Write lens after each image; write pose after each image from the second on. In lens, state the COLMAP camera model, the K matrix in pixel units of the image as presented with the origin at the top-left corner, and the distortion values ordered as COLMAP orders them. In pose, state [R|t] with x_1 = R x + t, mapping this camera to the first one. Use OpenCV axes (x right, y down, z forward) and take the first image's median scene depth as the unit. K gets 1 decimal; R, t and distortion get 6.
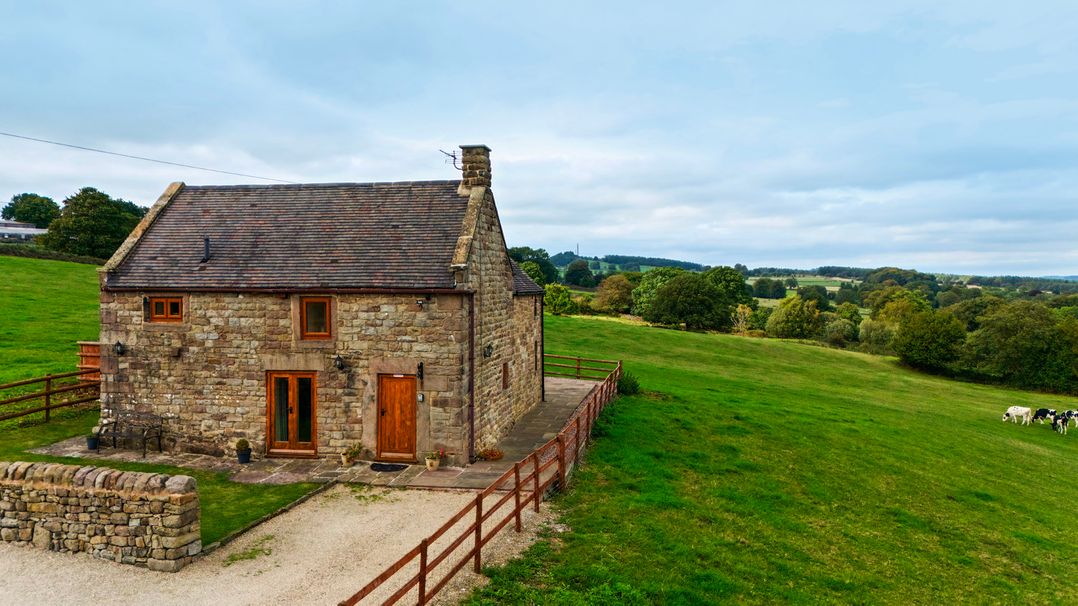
lens RADIAL K [[768.6, 0, 539.0], [0, 768.6, 303.0], [0, 0, 1]] dist [-0.011724, -0.002730]
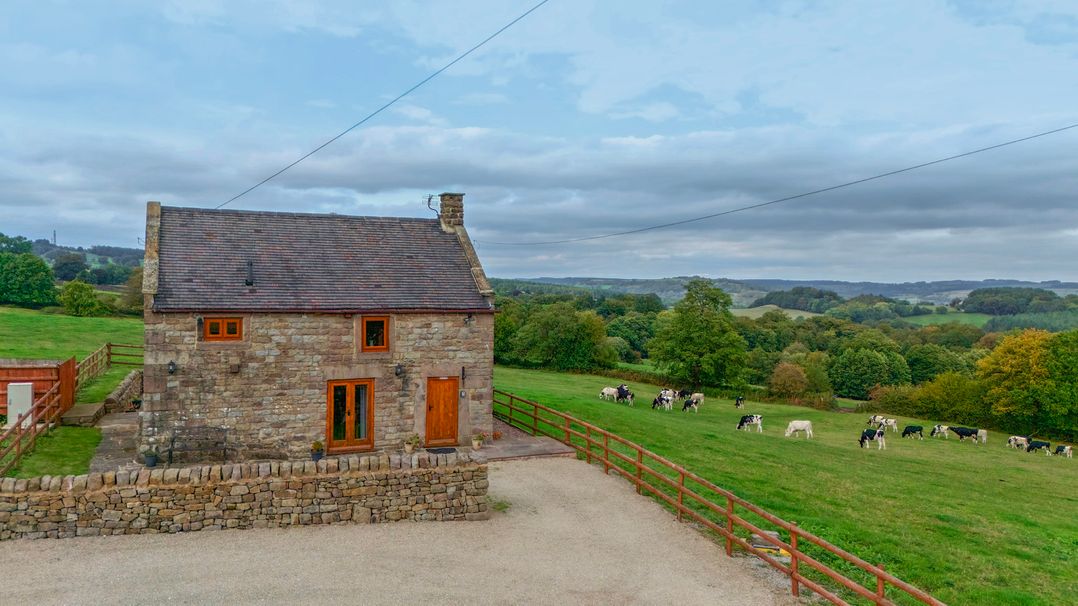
lens RADIAL K [[768.6, 0, 539.0], [0, 768.6, 303.0], [0, 0, 1]] dist [-0.011724, -0.002730]
pose [[0.853120, -0.004273, 0.521697, -0.692674], [0.004290, 0.999990, 0.001174, -0.028861], [-0.521696, 0.001236, 0.853130, -0.155888]]
